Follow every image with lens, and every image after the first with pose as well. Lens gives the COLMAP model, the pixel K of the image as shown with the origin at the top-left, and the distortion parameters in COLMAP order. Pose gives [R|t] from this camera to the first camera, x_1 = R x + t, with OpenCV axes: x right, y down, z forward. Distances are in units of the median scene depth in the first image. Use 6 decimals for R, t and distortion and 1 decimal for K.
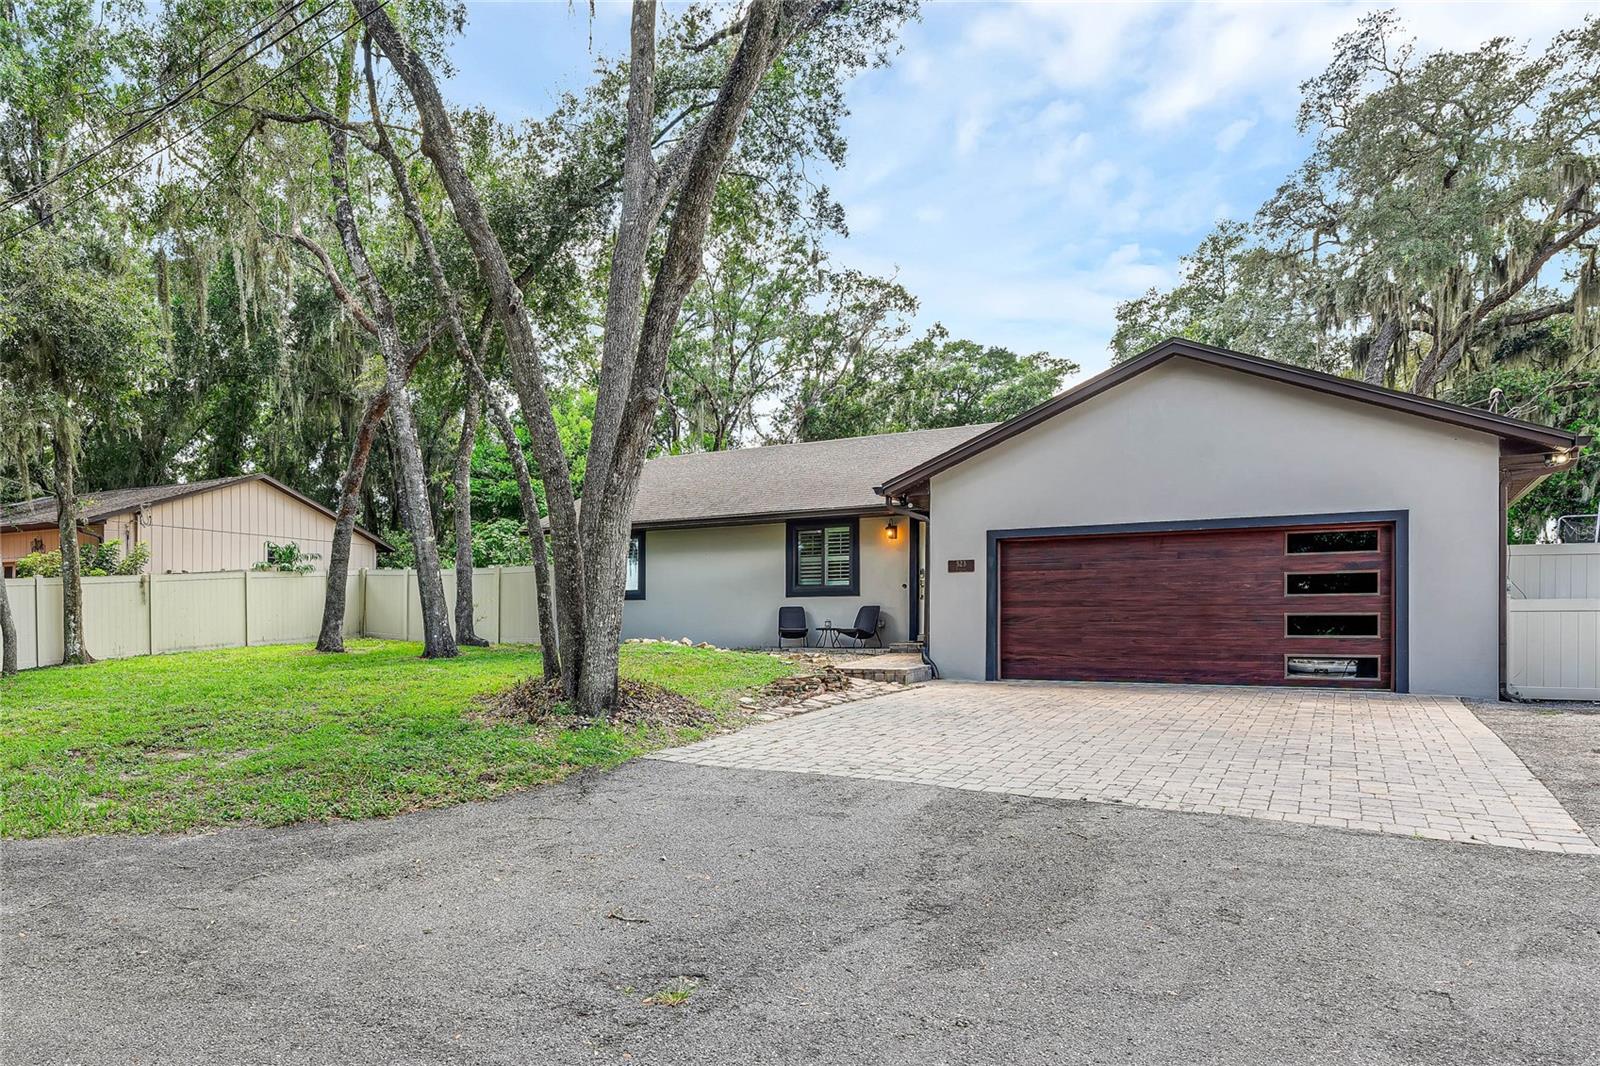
lens RADIAL K [[932.2, 0, 801.1], [0, 932.2, 510.1], [0, 0, 1]] dist [-0.001159, -0.000335]
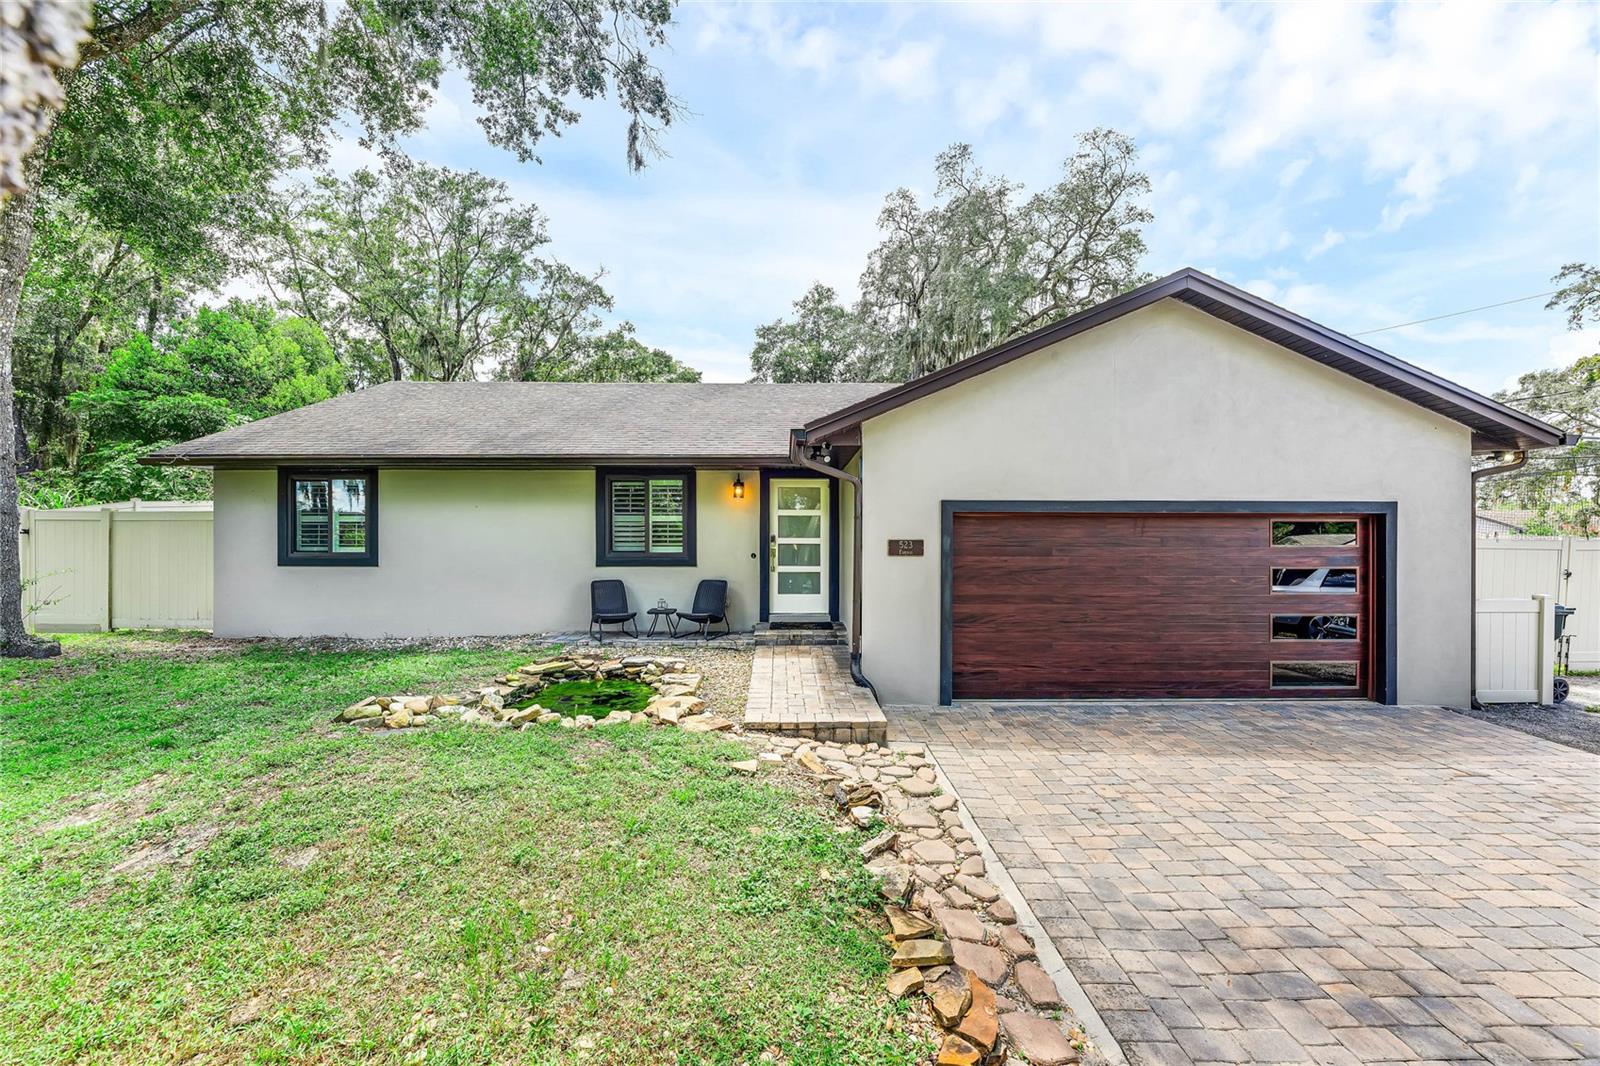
lens RADIAL K [[627.5, 0, 800.0], [0, 627.5, 533.0], [0, 0, 1]] dist [-0.001489, -0.000364]
pose [[0.903121, 0.015814, 0.429095, -0.109039], [-0.062296, 0.993574, 0.094498, 0.007361], [-0.424843, -0.112074, 0.898303, 0.577249]]
